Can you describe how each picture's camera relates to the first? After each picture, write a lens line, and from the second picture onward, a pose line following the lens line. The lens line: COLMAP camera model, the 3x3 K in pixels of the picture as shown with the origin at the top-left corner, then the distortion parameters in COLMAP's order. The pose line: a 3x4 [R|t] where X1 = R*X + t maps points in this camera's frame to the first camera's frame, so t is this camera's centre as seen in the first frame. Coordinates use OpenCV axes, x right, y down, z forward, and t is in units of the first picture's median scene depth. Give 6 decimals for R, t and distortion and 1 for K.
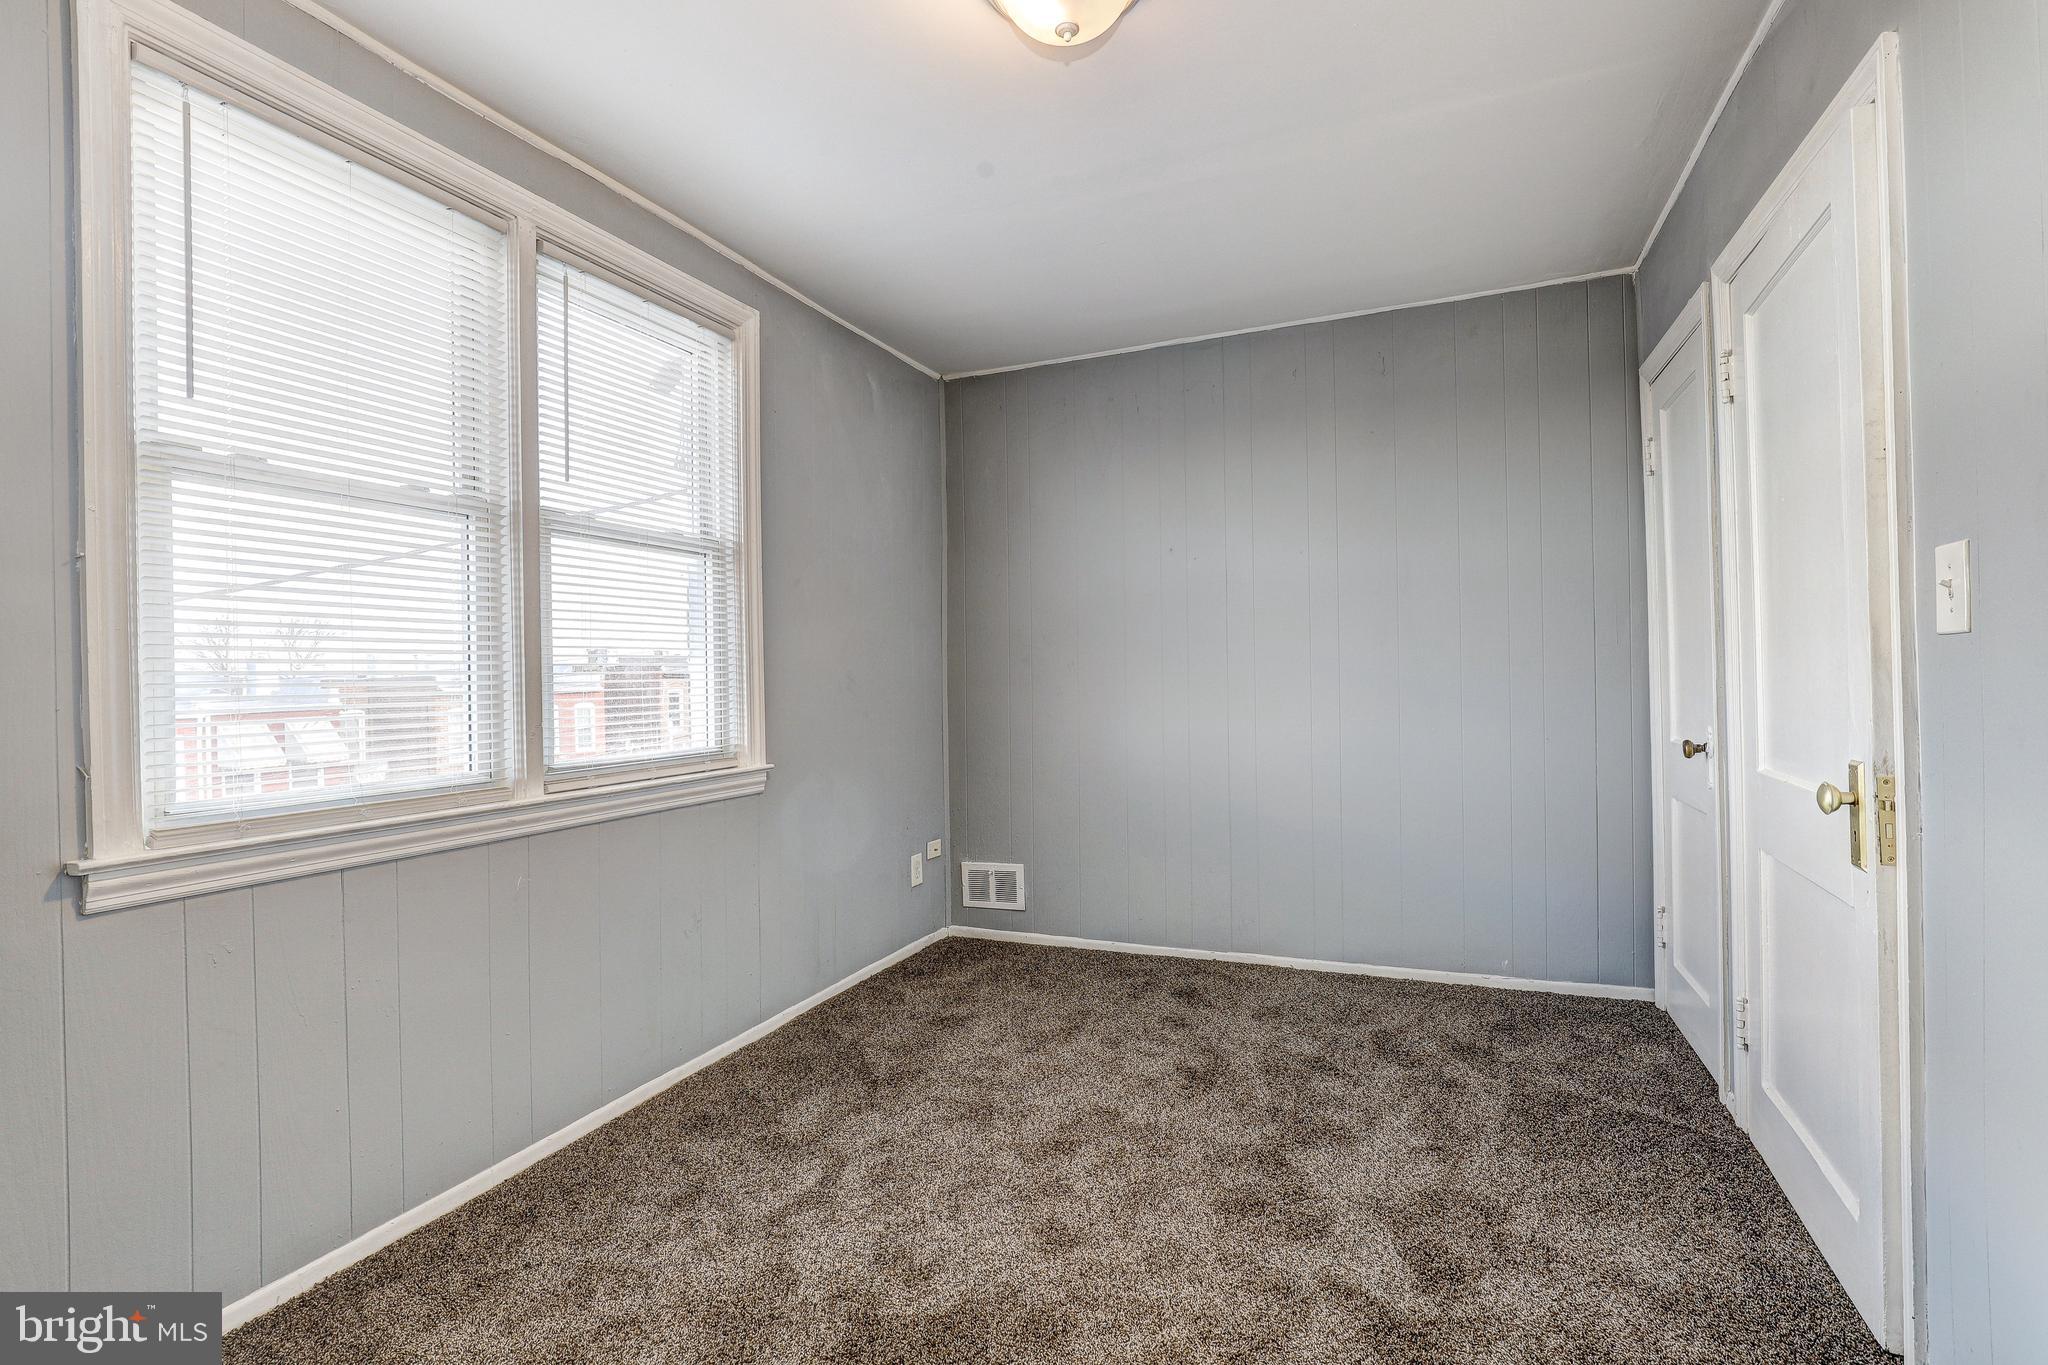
lens RADIAL K [[942.4, 0, 1040.5], [0, 942.4, 673.4], [0, 0, 1]] dist [-0.022550, 0.006404]
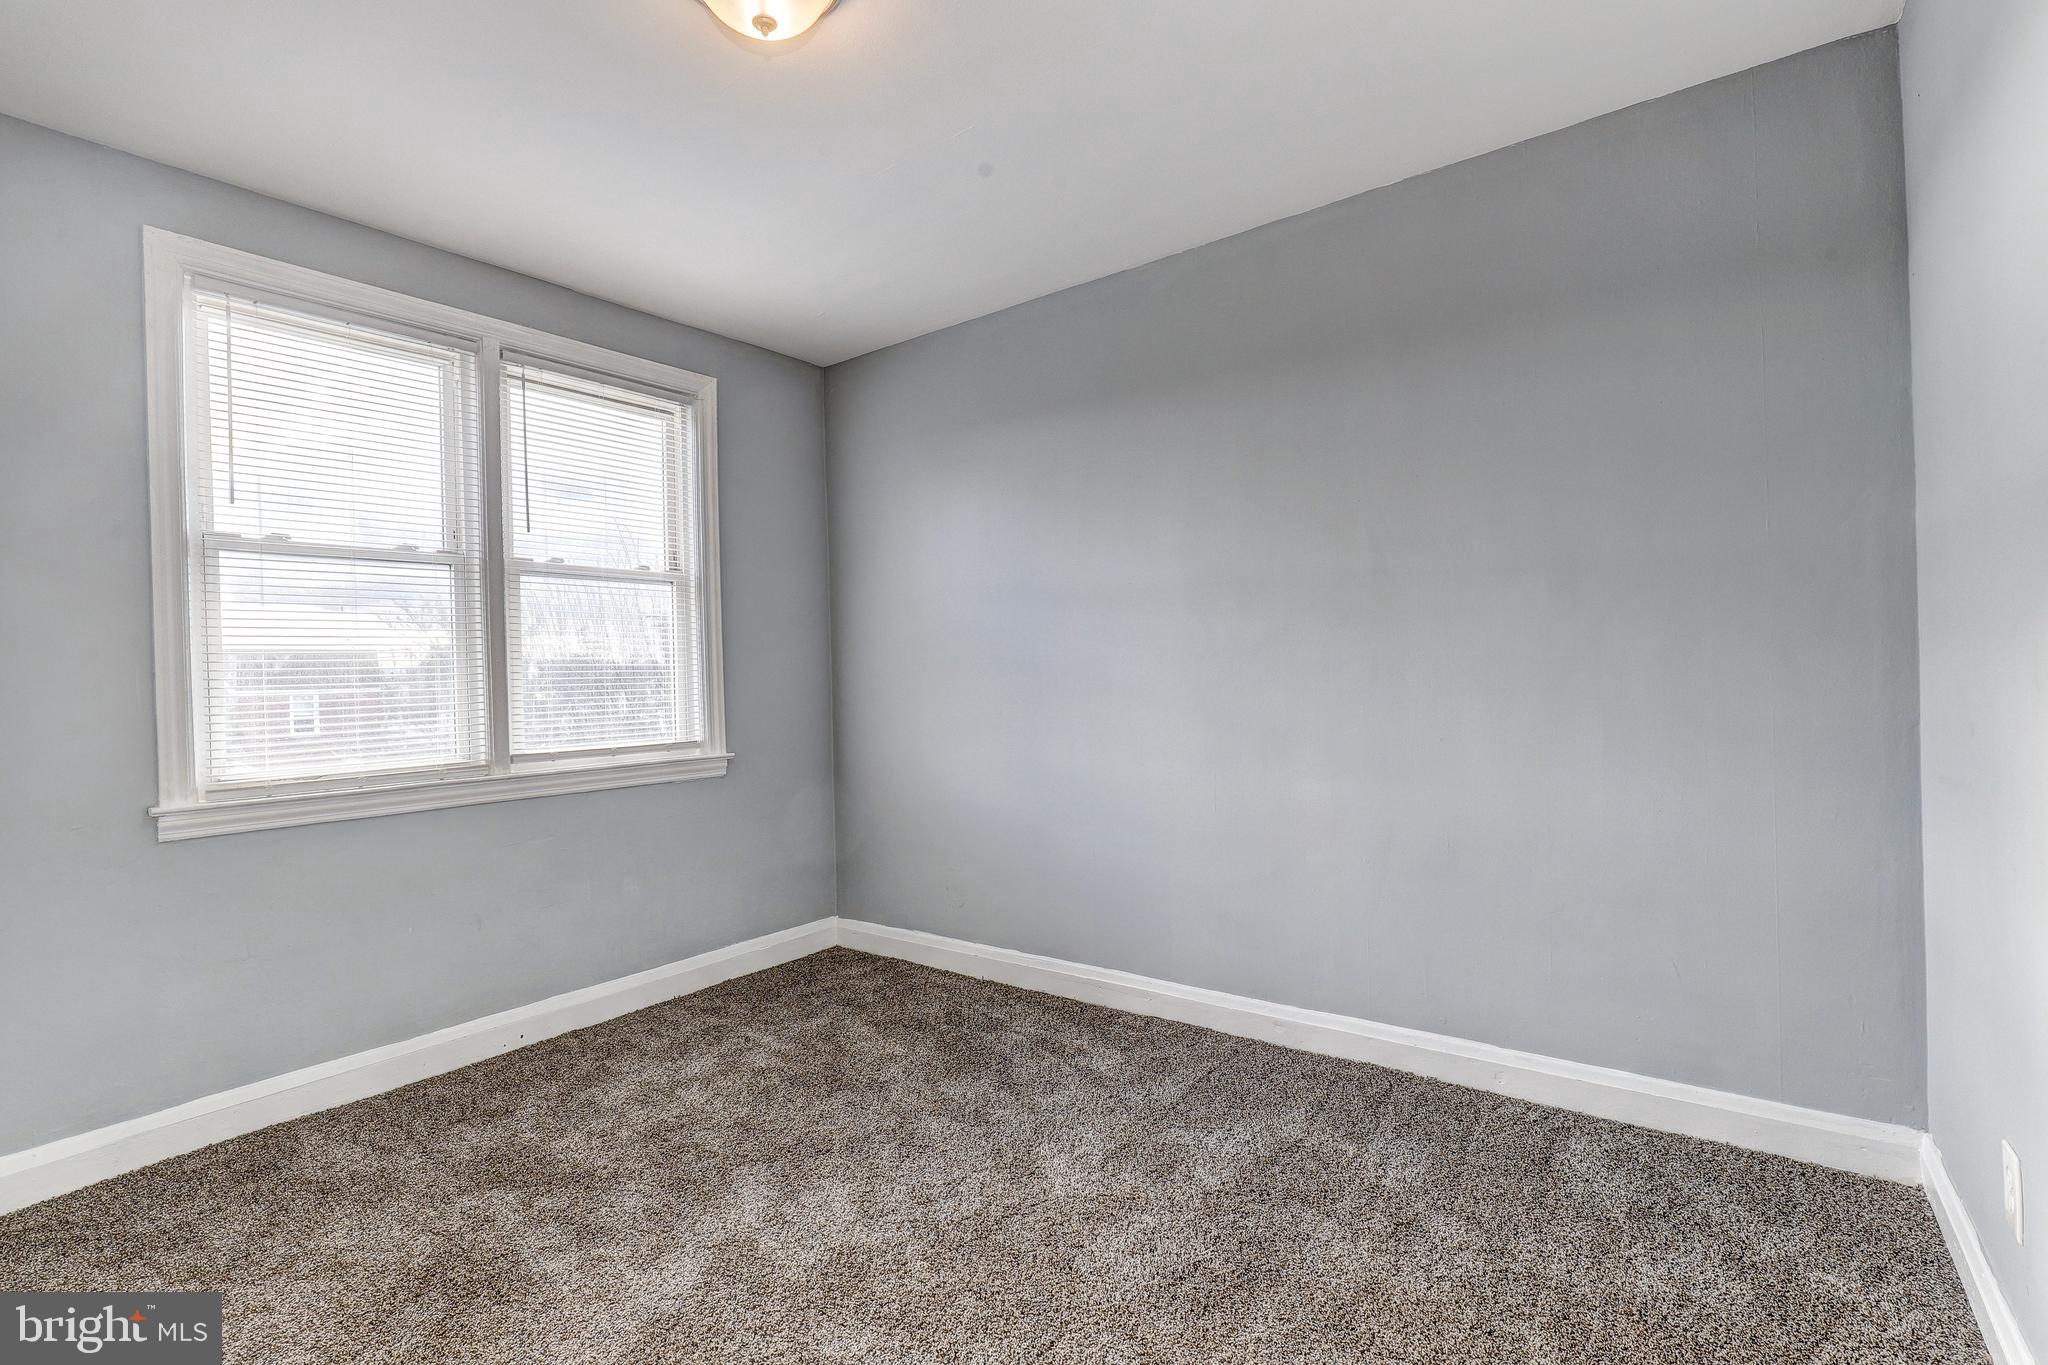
lens RADIAL K [[942.4, 0, 1035.0], [0, 942.4, 679.3], [0, 0, 1]] dist [-0.022550, 0.006404]
pose [[0.973230, 0.014321, -0.229387, 0.487002], [-0.008962, 0.999662, 0.024384, -0.042557], [0.229659, -0.021676, 0.973030, -0.114825]]
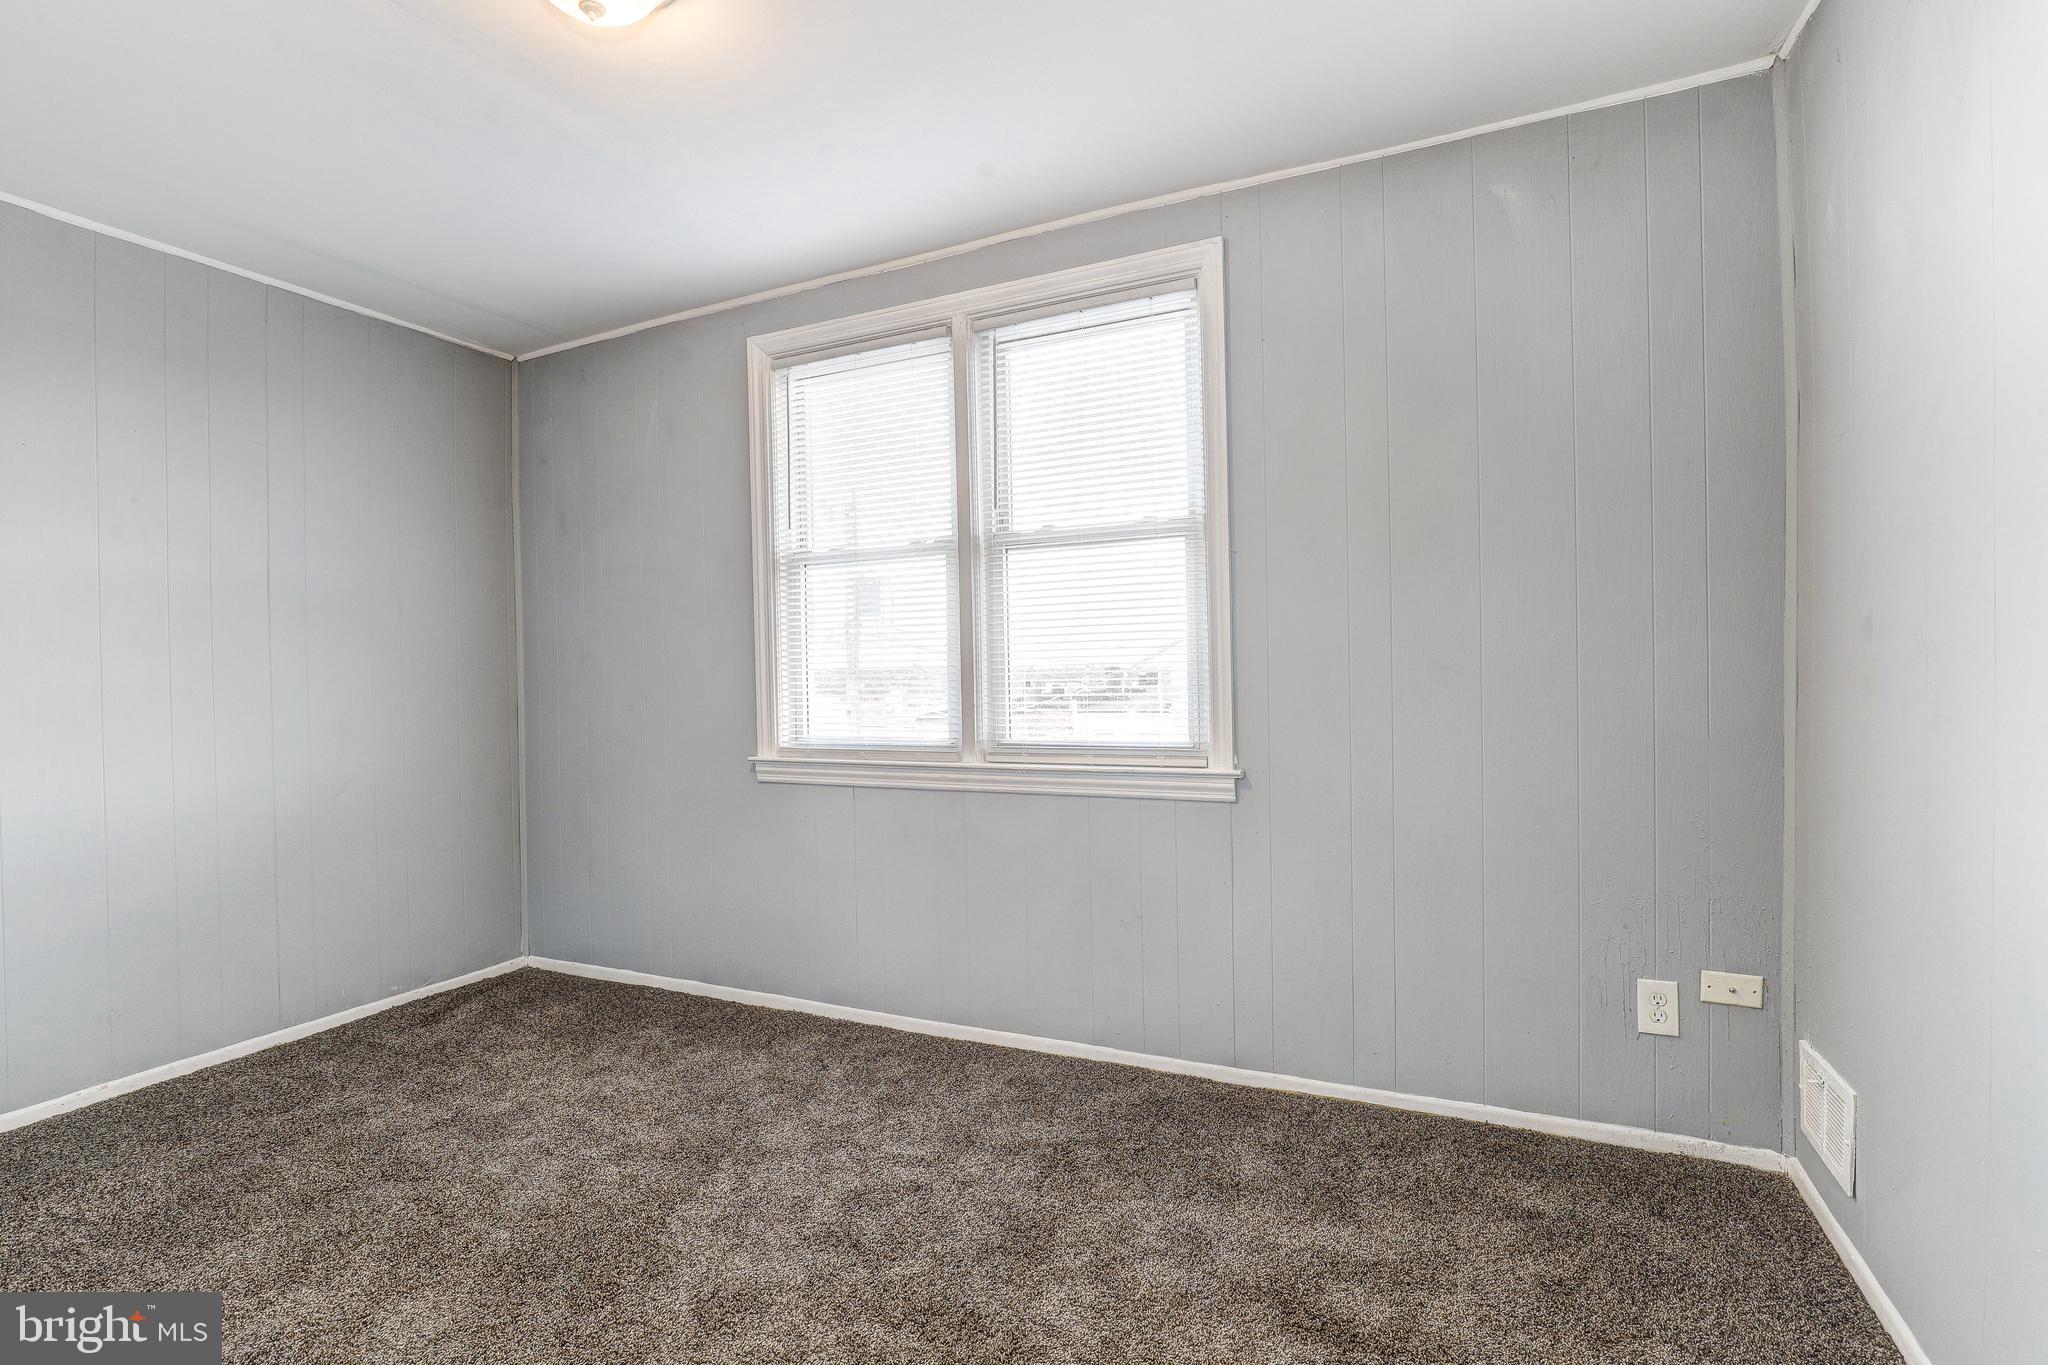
lens RADIAL K [[942.4, 0, 1041.9], [0, 942.4, 676.6], [0, 0, 1]] dist [-0.022550, 0.006404]
pose [[-0.042139, 0.021261, -0.998886, 0.723176], [0.021578, 0.999560, 0.020365, -0.010307], [0.998879, -0.020696, -0.042579, 1.111155]]
